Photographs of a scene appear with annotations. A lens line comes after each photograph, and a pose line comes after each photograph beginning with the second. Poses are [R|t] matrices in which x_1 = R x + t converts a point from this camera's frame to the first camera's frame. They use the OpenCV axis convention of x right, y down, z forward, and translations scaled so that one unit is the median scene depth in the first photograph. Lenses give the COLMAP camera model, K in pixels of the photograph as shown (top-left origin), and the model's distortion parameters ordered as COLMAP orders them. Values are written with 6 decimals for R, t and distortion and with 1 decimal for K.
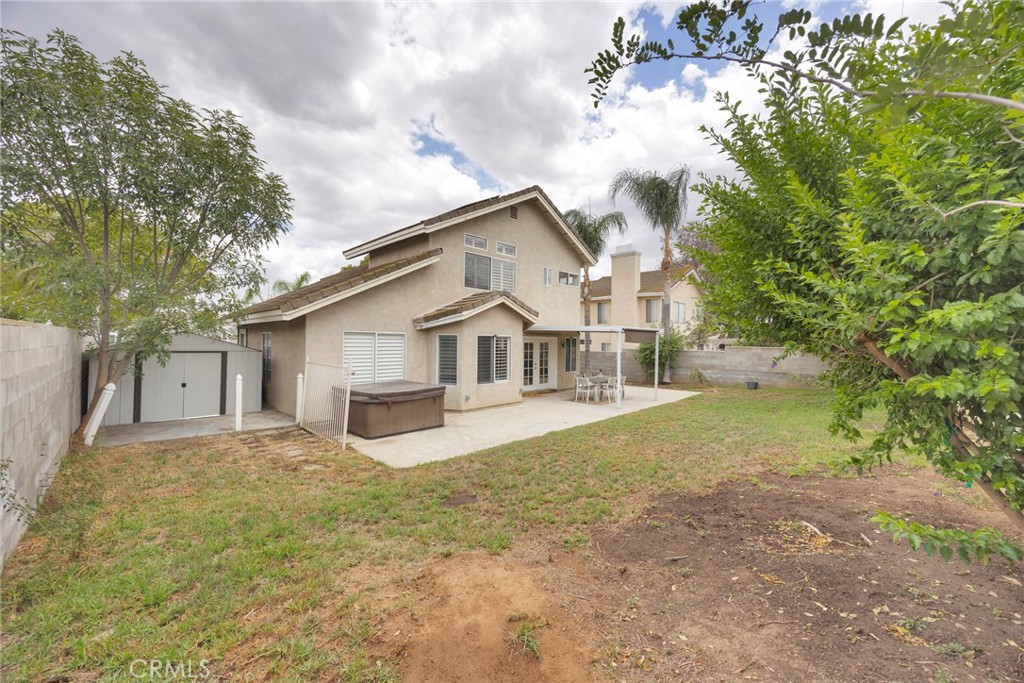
lens RADIAL K [[384.8, 0, 511.1], [0, 384.8, 338.4], [0, 0, 1]] dist [-0.002308, 0.000019]
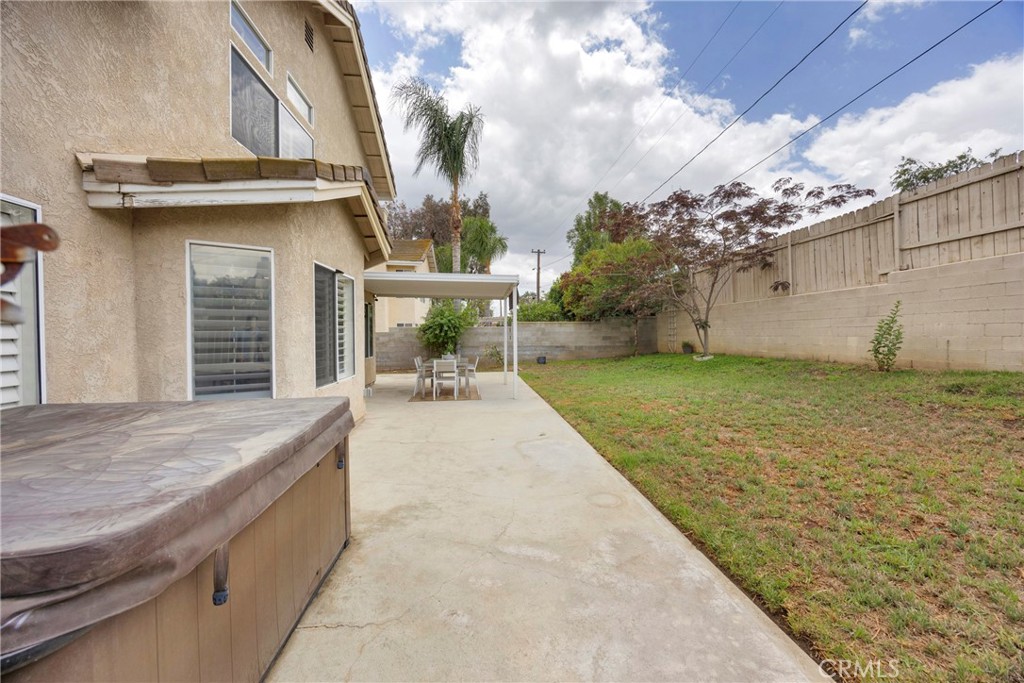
lens RADIAL K [[386.6, 0, 512.0], [0, 386.6, 341.5], [0, 0, 1]] dist [-0.007460, 0.000003]
pose [[0.631781, -0.025874, 0.774715, -0.203850], [0.006515, 0.999585, 0.028072, 0.048581], [-0.775119, -0.012688, 0.631687, 0.459931]]
